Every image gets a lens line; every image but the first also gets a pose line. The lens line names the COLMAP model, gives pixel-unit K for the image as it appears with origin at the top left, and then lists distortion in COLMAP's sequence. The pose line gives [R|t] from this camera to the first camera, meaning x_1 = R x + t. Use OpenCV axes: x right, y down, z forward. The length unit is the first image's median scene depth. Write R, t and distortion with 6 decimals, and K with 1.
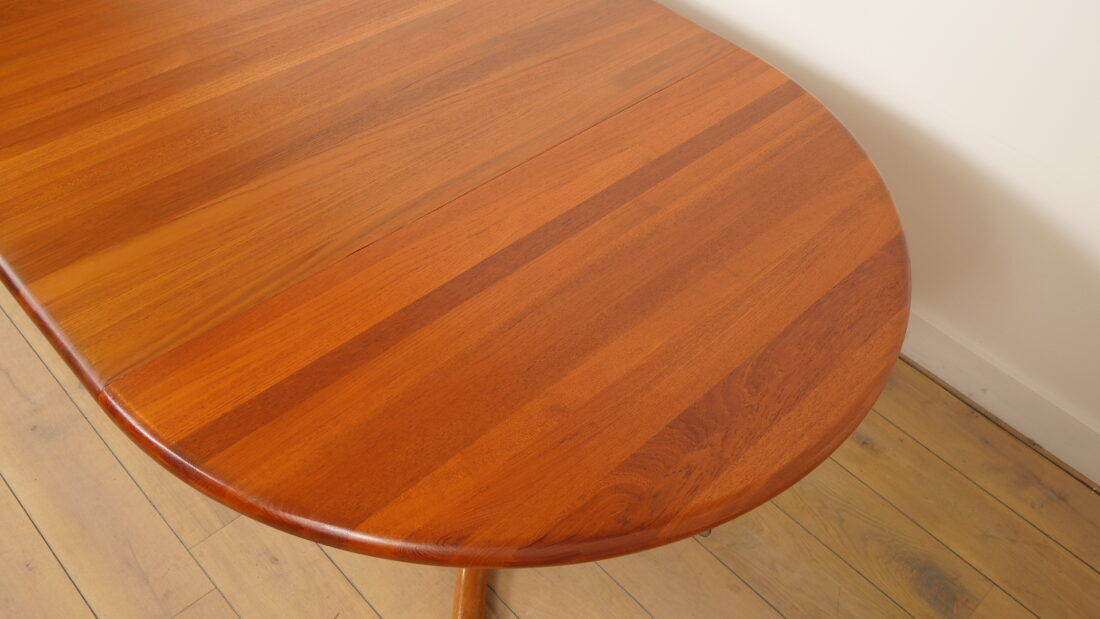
lens RADIAL K [[955.4, 0, 552.0], [0, 955.4, 309.9], [0, 0, 1]] dist [-0.012723, -0.002775]
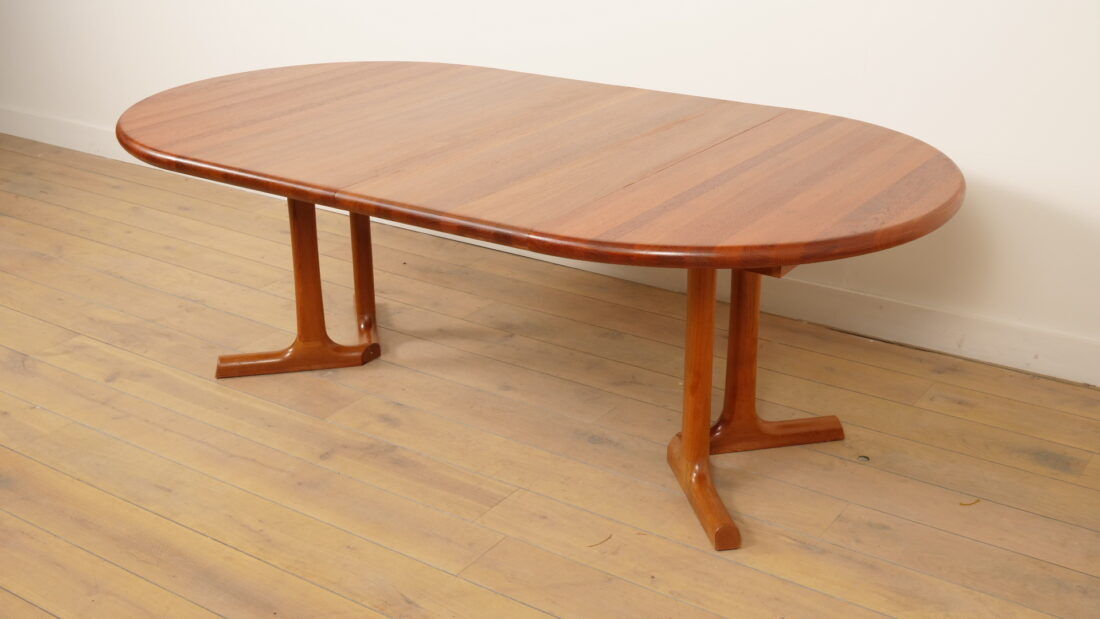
lens RADIAL K [[1287.7, 0, 552.5], [0, 1287.7, 323.9], [0, 0, 1]] dist [-0.018643, 0.000000]
pose [[0.976424, -0.158400, 0.146646, -0.607253], [0.203311, 0.903114, -0.378218, 0.834880], [-0.072529, 0.399116, 0.914027, -0.757976]]
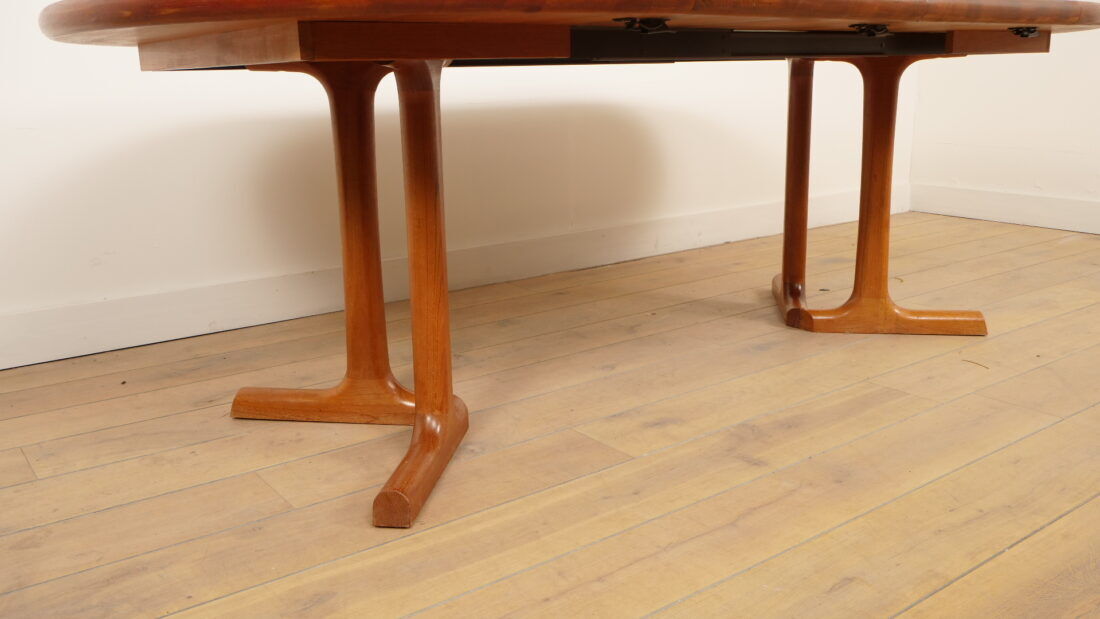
lens RADIAL K [[955.4, 0, 555.6], [0, 955.4, 303.9], [0, 0, 1]] dist [-0.012723, -0.002775]
pose [[0.119337, -0.314970, 0.941569, -1.741258], [0.740722, 0.659735, 0.126810, -0.338251], [-0.661127, 0.682308, 0.312036, 1.108299]]
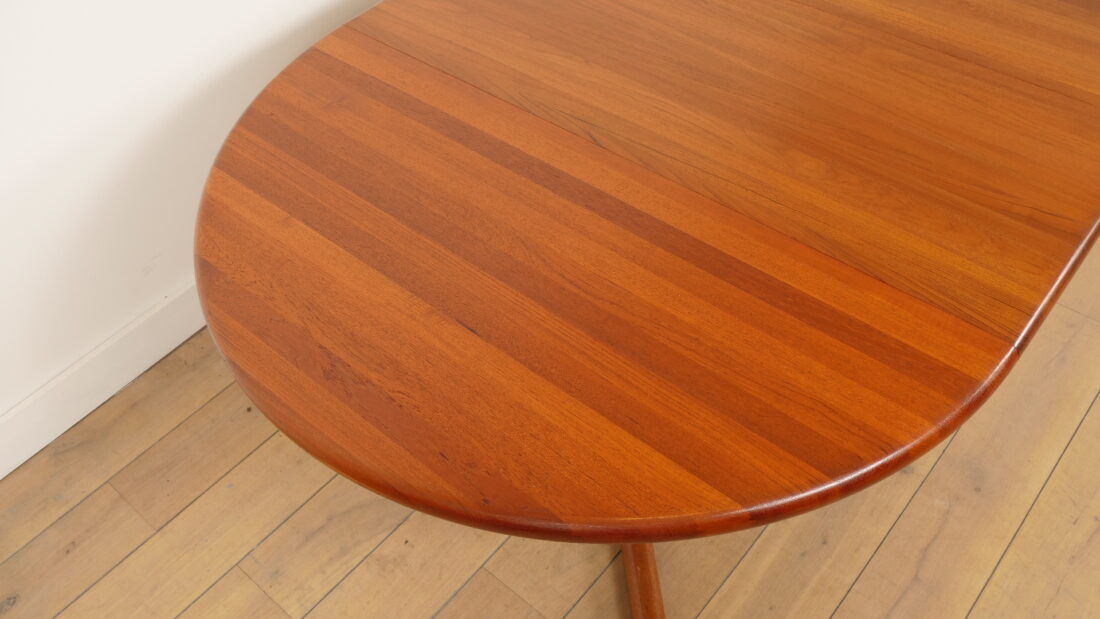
lens RADIAL K [[955.4, 0, 554.8], [0, 955.4, 317.0], [0, 0, 1]] dist [-0.012723, -0.002775]
pose [[-0.097343, -0.796694, 0.596492, -1.281844], [0.762075, 0.325819, 0.559539, -1.076913], [-0.640130, 0.509039, 0.575424, 0.871520]]
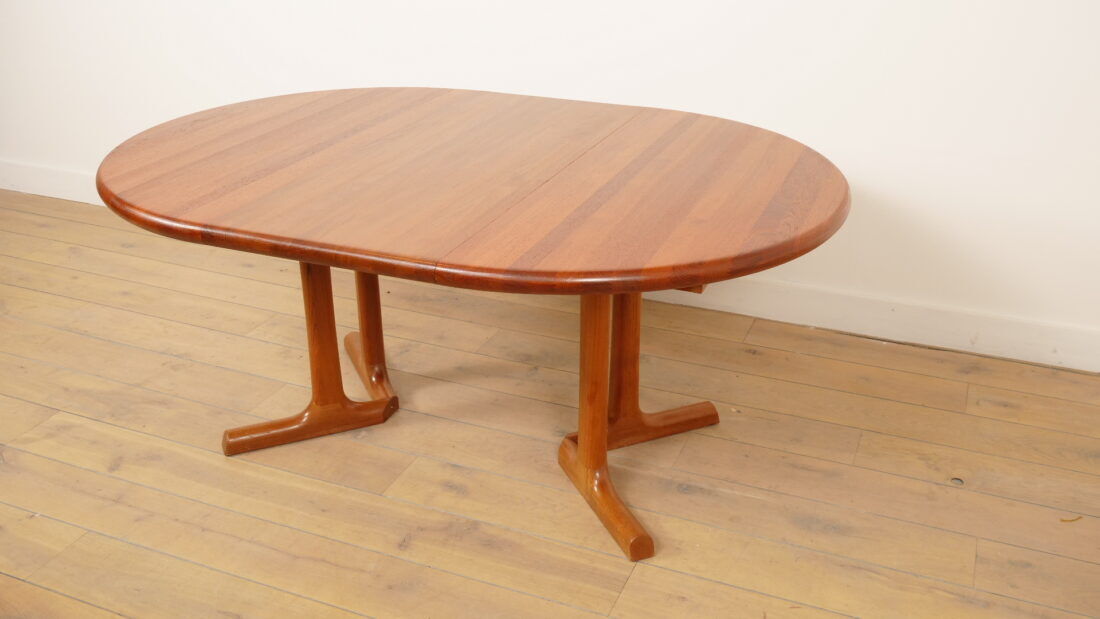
lens RADIAL K [[1042.4, 0, 553.2], [0, 1042.4, 306.3], [0, 0, 1]] dist [-0.019655, 0.000000]
pose [[0.915175, -0.240572, 0.323389, -0.925719], [0.338879, 0.893641, -0.294224, 0.331962], [-0.218211, 0.378856, 0.899362, -0.224144]]
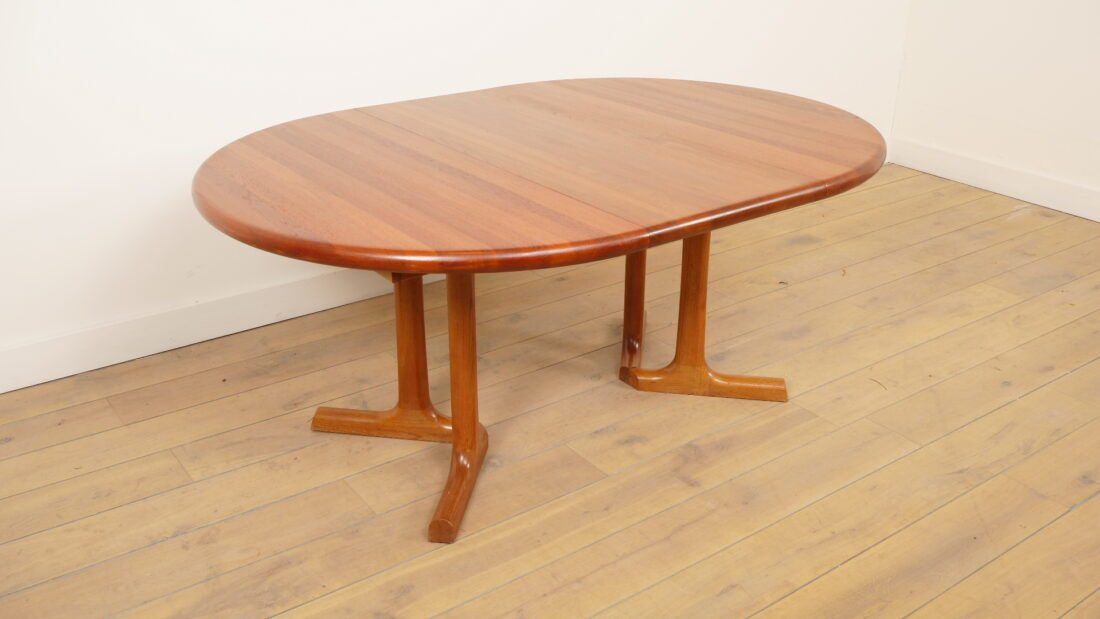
lens RADIAL K [[1042.4, 0, 554.1], [0, 1042.4, 301.2], [0, 0, 1]] dist [-0.019655, 0.000000]
pose [[0.132706, -0.470962, 0.872115, -2.140026], [0.722569, 0.648256, 0.240123, -0.692452], [-0.678442, 0.598297, 0.426330, 0.649024]]
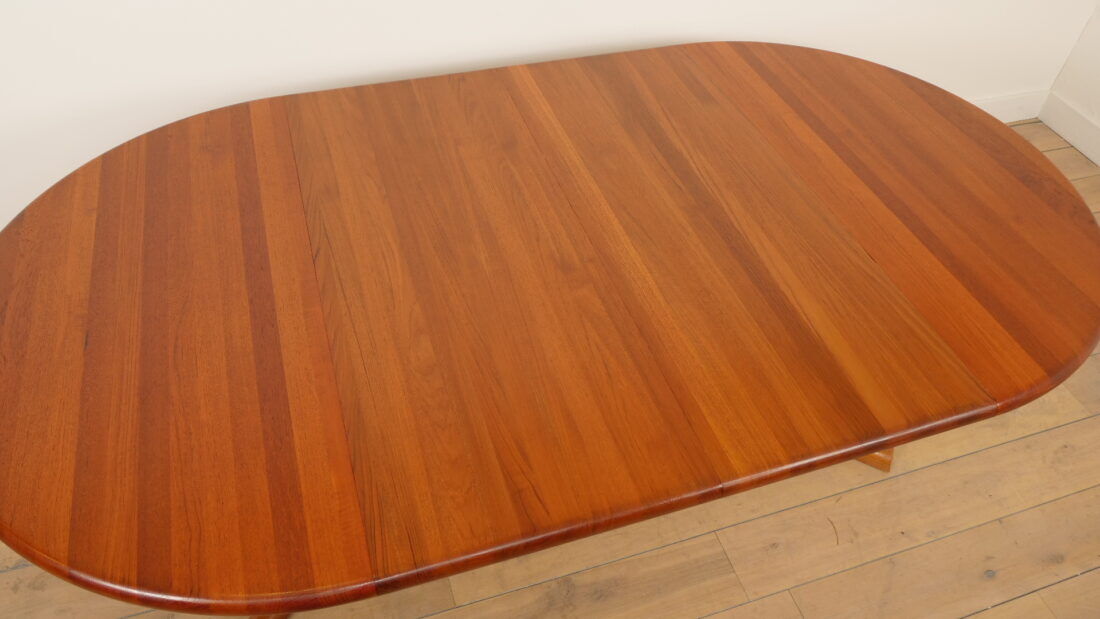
lens RADIAL K [[806.7, 0, 543.0], [0, 806.7, 307.0], [0, 0, 1]] dist [-0.054660, 0.017260]
pose [[0.438656, -0.683892, 0.582986, -1.052938], [0.644067, 0.691666, 0.326767, -0.646120], [-0.626704, 0.232144, 0.743876, 0.399908]]
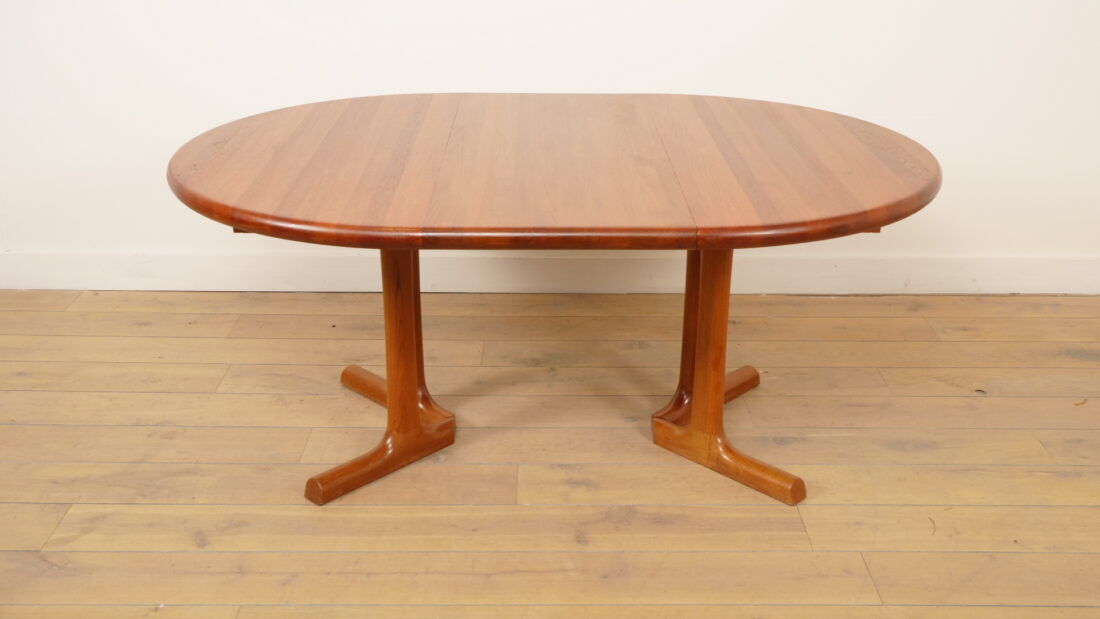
lens RADIAL K [[1175.7, 0, 555.9], [0, 1175.7, 303.2], [0, 0, 1]] dist [0.015128, 0.000000]
pose [[0.686743, -0.341788, 0.641533, -1.766314], [0.558982, 0.812495, -0.165502, 0.088564], [-0.464676, 0.472263, 0.749029, -0.075364]]
